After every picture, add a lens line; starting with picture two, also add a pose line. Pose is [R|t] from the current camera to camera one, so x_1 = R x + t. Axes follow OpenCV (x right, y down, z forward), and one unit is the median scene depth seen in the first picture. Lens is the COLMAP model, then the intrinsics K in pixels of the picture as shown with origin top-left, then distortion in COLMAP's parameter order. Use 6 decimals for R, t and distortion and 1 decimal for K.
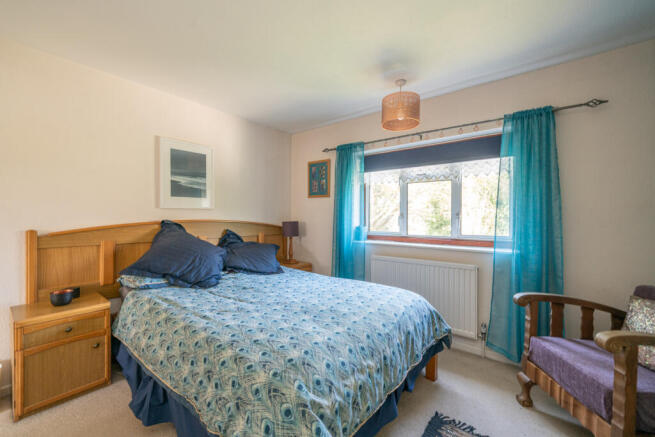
lens RADIAL K [[274.9, 0, 326.8], [0, 274.9, 217.0], [0, 0, 1]] dist [0.006867, 0.000060]
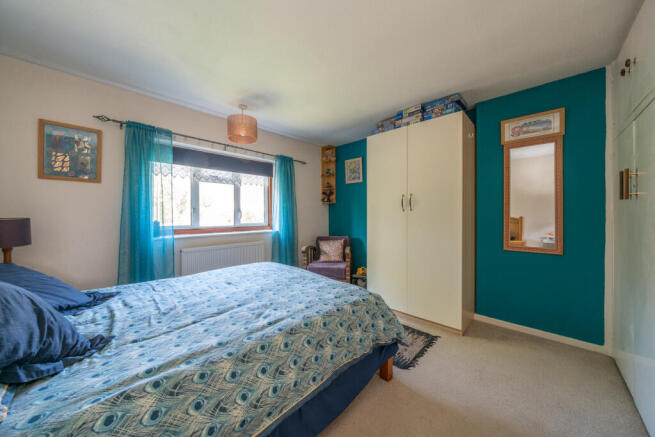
lens RADIAL K [[228.2, 0, 326.6], [0, 228.2, 215.0], [0, 0, 1]] dist [-0.011058, -0.000032]
pose [[0.080725, -0.010454, 0.996682, -0.671558], [0.003511, 0.999942, 0.010204, 0.009922], [-0.996730, 0.002676, 0.080757, 0.454297]]
